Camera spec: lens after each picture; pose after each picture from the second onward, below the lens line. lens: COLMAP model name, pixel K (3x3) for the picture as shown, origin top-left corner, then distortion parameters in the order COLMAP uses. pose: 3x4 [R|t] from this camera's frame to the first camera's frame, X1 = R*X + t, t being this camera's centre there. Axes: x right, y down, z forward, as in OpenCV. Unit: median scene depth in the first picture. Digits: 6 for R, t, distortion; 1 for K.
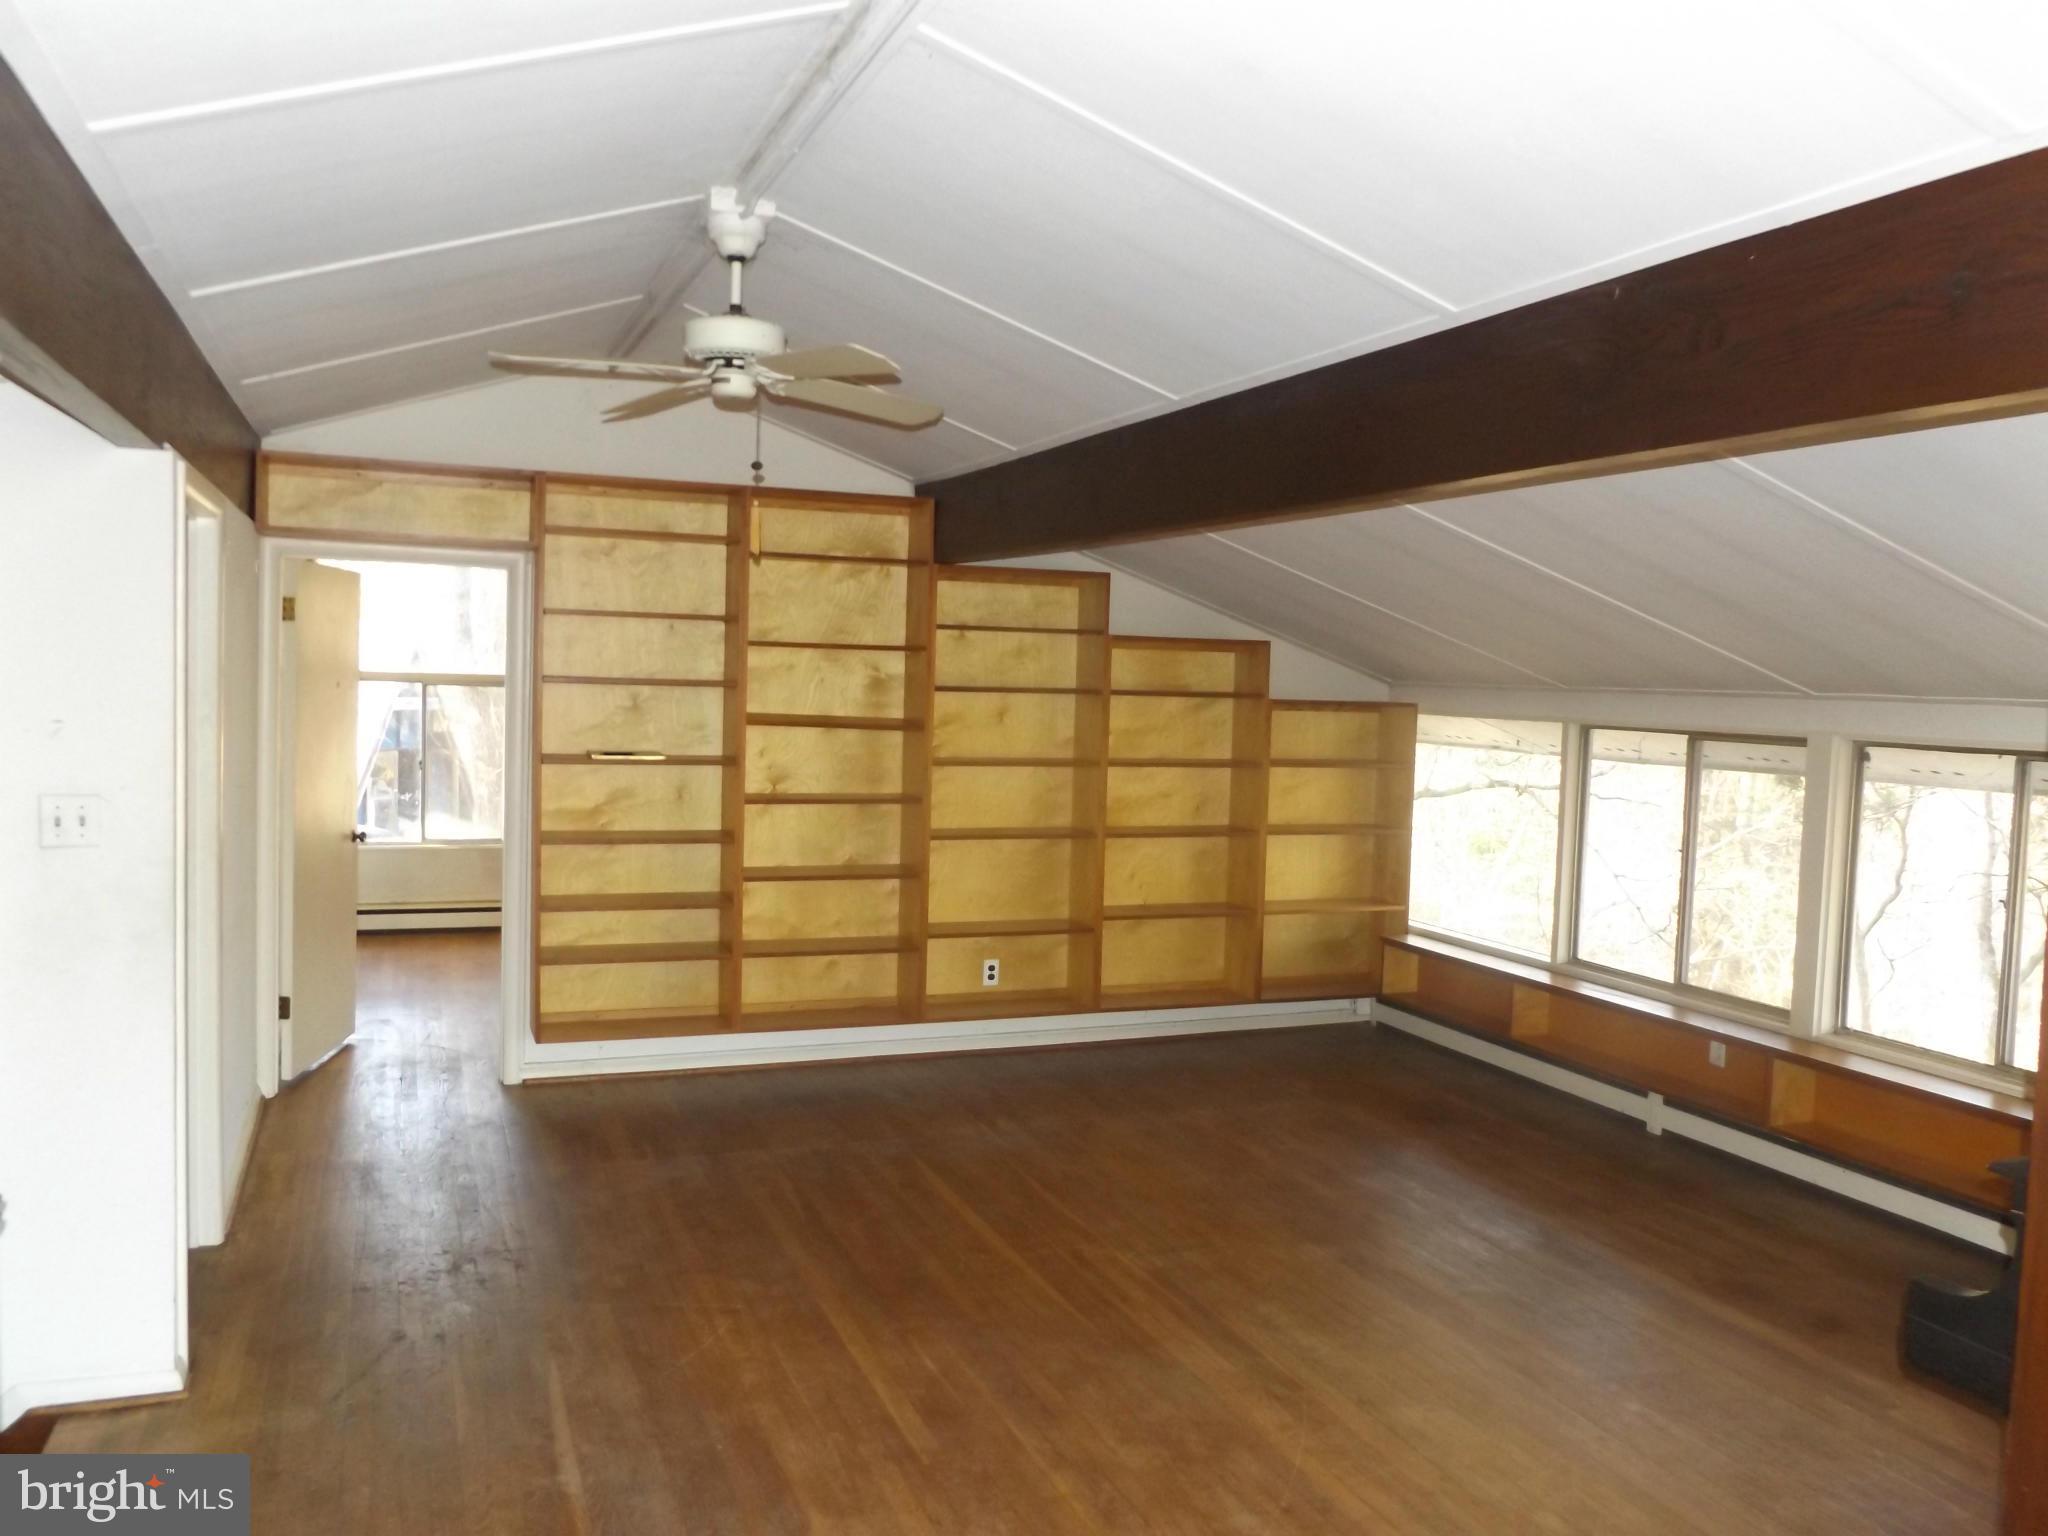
lens RADIAL K [[1583.2, 0, 1024.0], [0, 1583.2, 768.0], [0, 0, 1]] dist [0.001344, 0.000408]
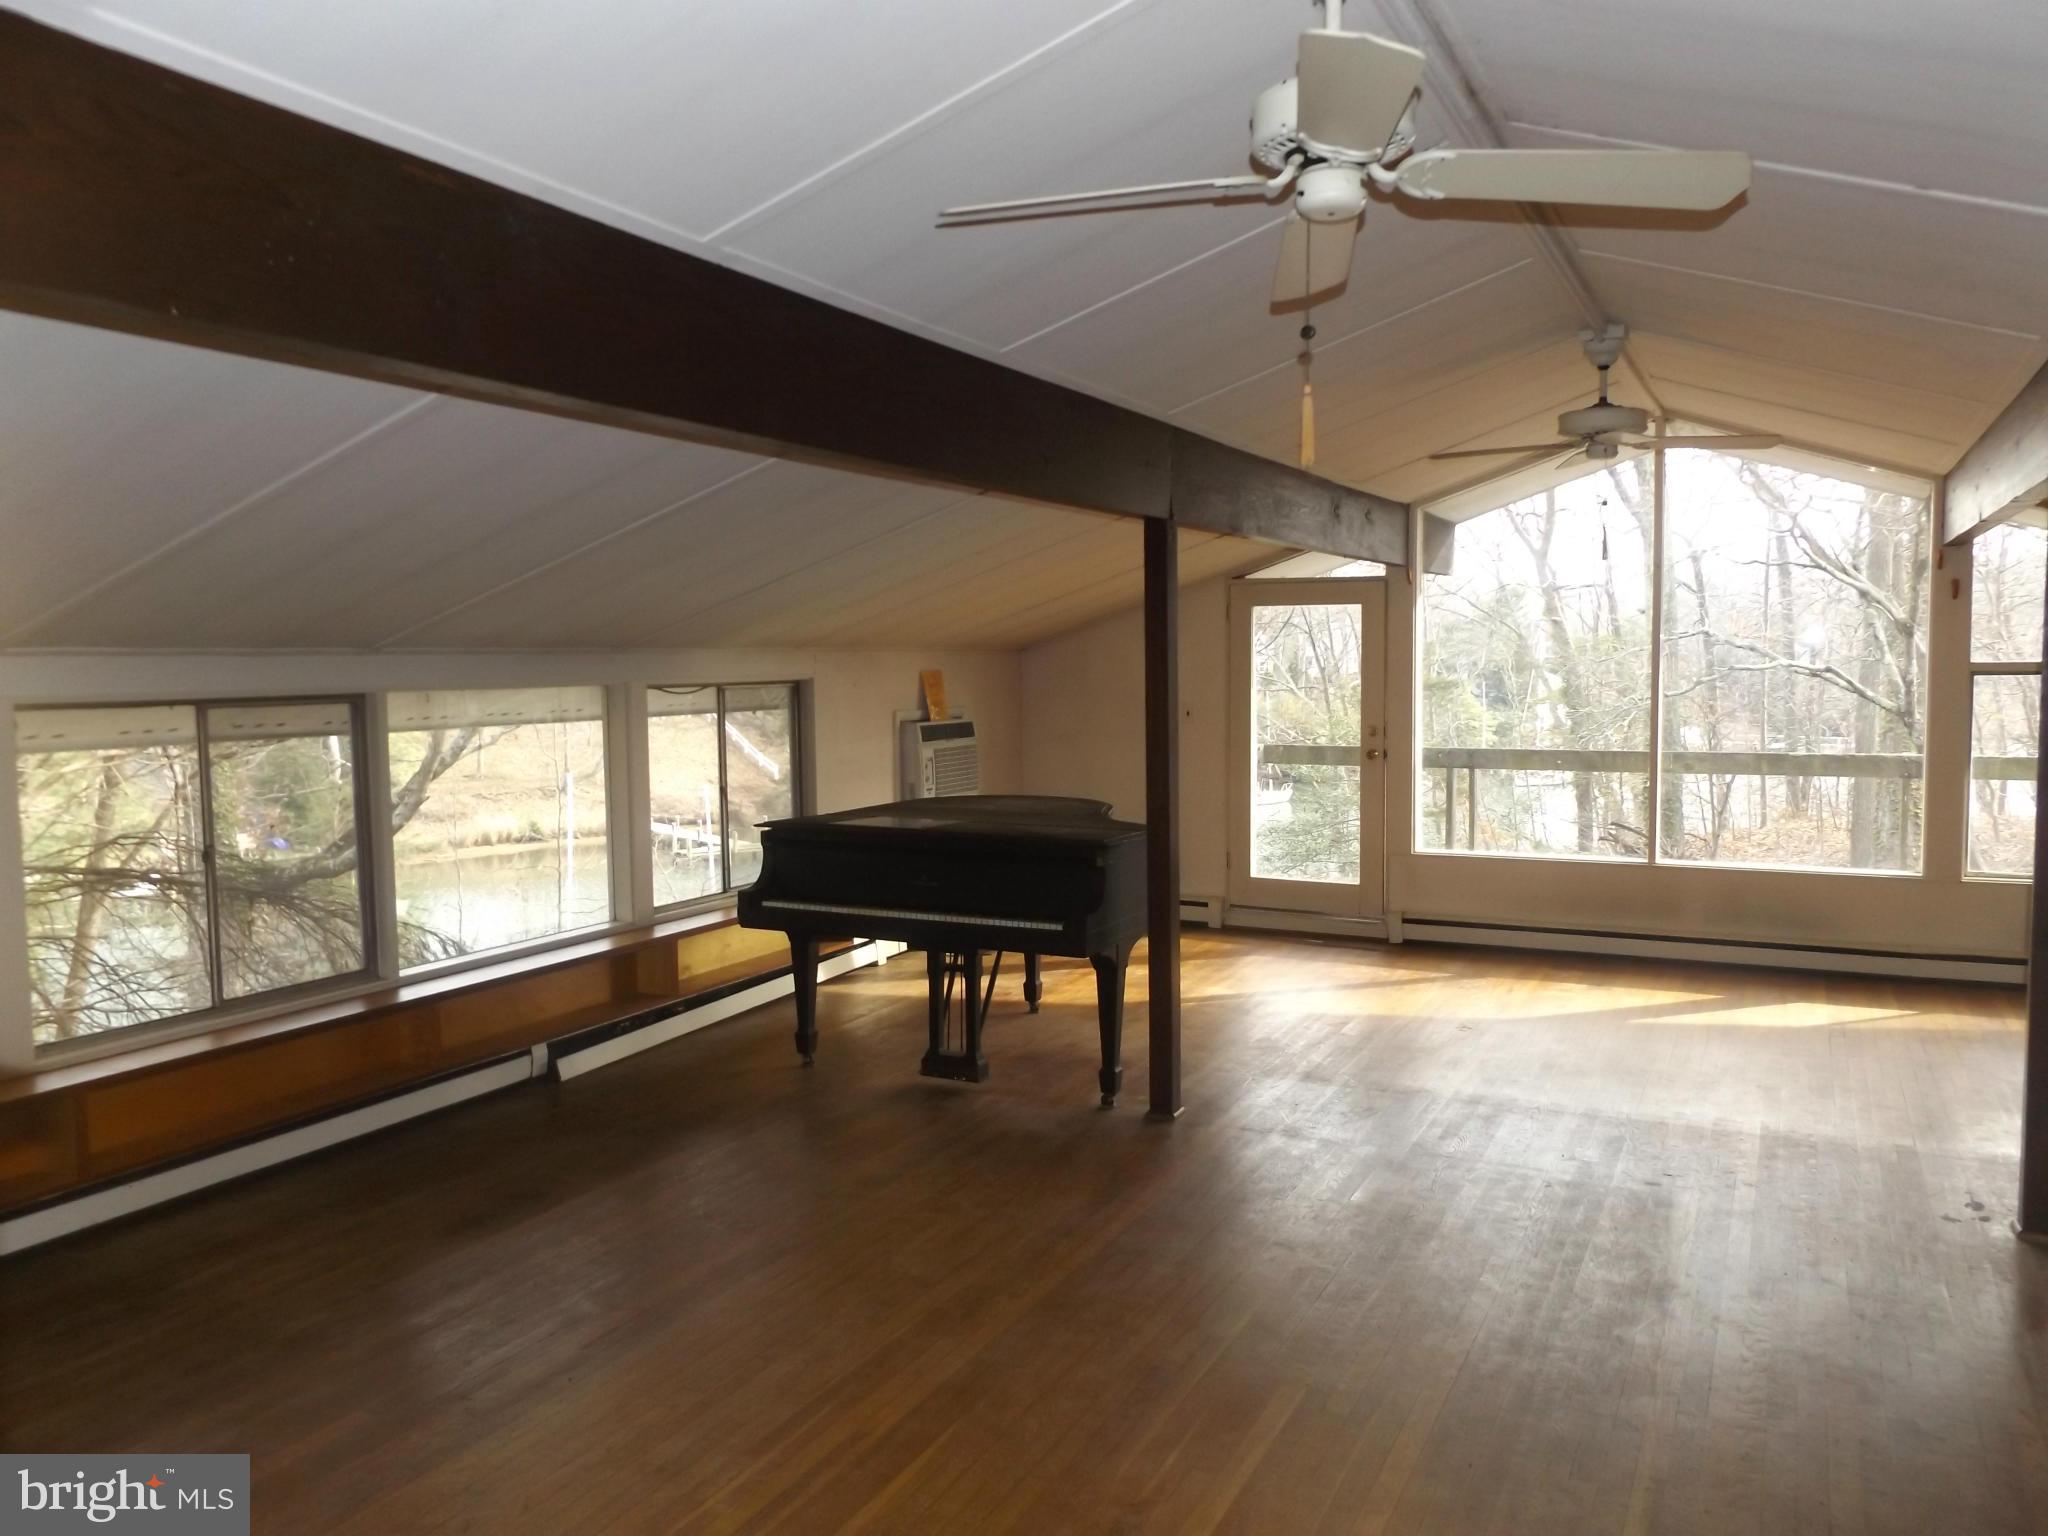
lens RADIAL K [[1489.6, 0, 1024.0], [0, 1489.6, 768.0], [0, 0, 1]] dist [0.072743, 0.000485]
pose [[-0.655548, -0.081427, 0.750750, -0.495302], [0.032184, 0.990254, 0.135507, -0.088095], [-0.754467, 0.112994, -0.646538, 1.299818]]
